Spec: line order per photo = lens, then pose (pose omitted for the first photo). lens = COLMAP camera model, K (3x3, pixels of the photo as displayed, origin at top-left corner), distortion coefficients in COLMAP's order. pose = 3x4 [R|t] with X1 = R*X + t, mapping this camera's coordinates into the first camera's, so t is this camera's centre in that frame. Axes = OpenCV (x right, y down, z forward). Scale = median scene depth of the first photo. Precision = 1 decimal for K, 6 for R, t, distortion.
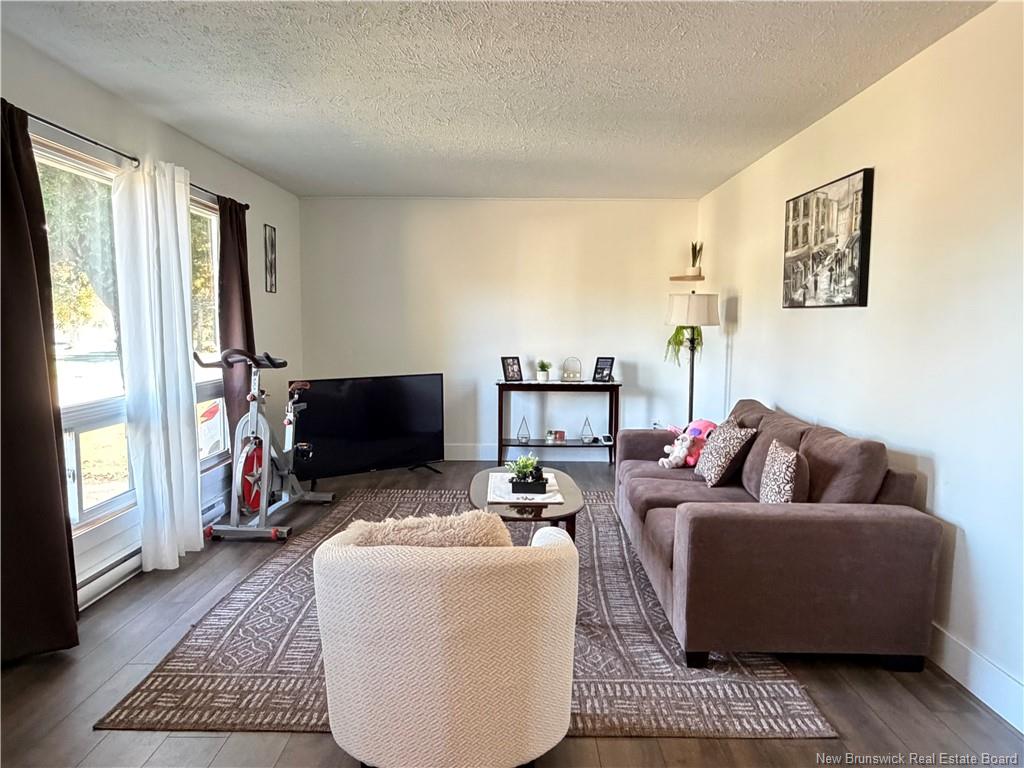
lens RADIAL K [[701.1, 0, 515.2], [0, 701.1, 392.3], [0, 0, 1]] dist [0.009515, -0.007052]
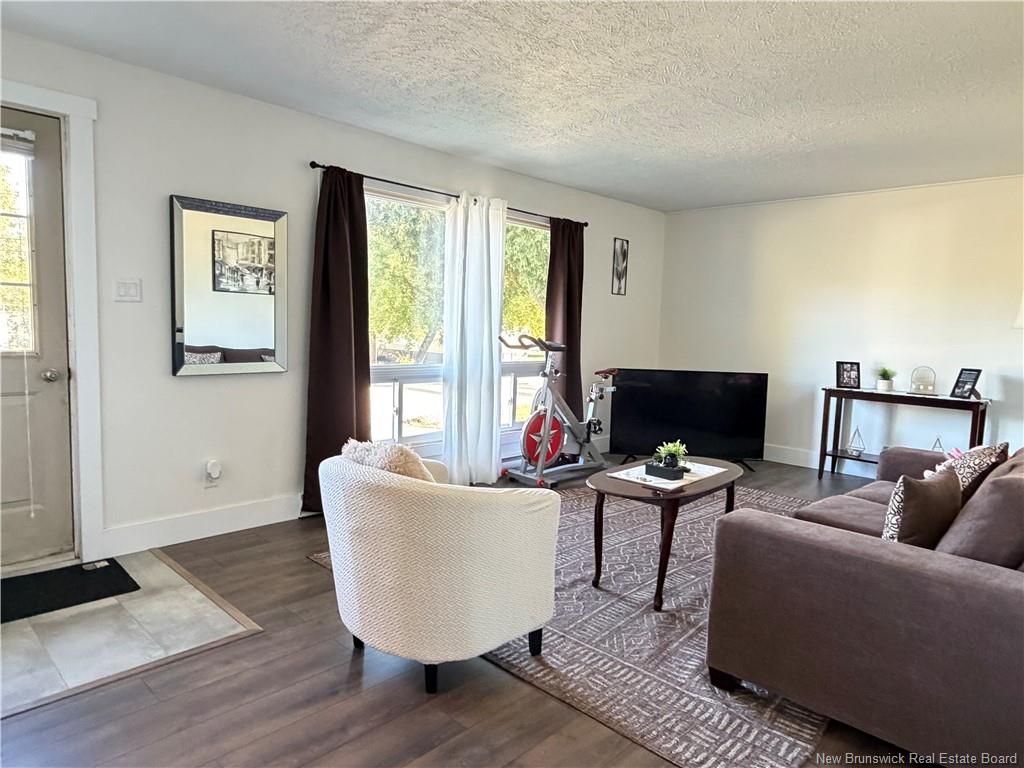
lens RADIAL K [[632.7, 0, 512.2], [0, 632.7, 386.6], [0, 0, 1]] dist [-0.003160, 0.001150]
pose [[0.727909, 0.086075, -0.680249, 0.248480], [-0.096037, 0.995109, 0.023150, 0.005788], [0.678915, 0.048478, 0.732615, 0.087530]]
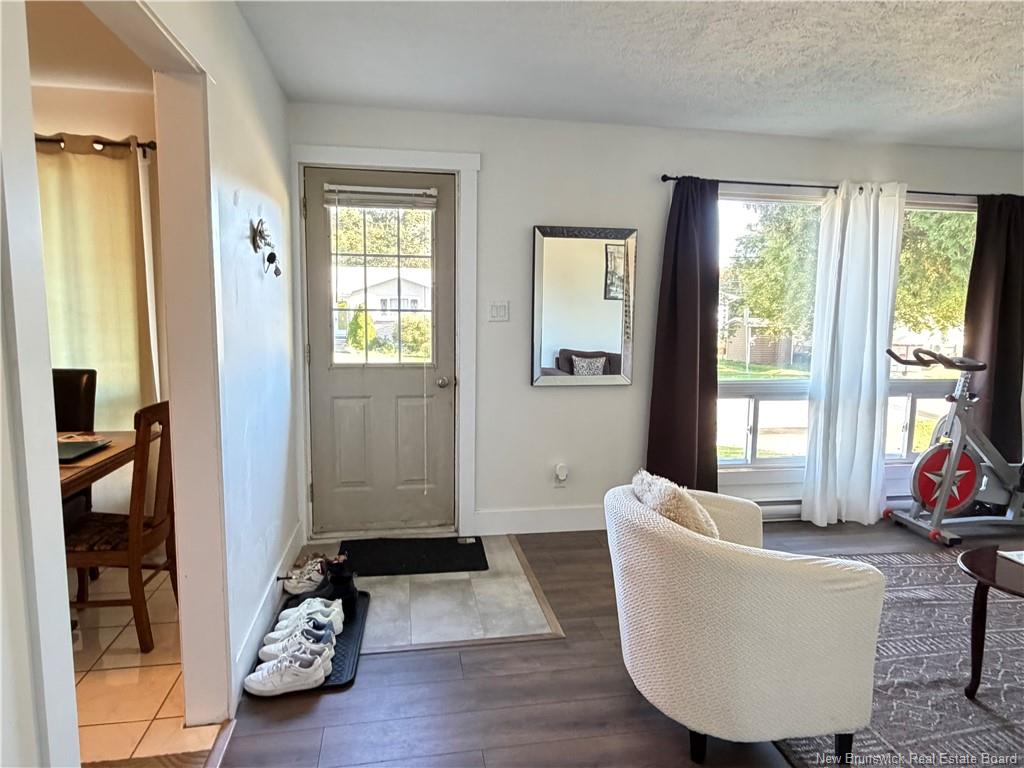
lens RADIAL K [[632.7, 0, 519.5], [0, 632.7, 386.2], [0, 0, 1]] dist [-0.003160, 0.001150]
pose [[0.188788, 0.116057, -0.975136, 0.262584], [-0.108933, 0.989339, 0.096657, -0.020379], [0.975957, 0.087976, 0.199418, 0.153304]]
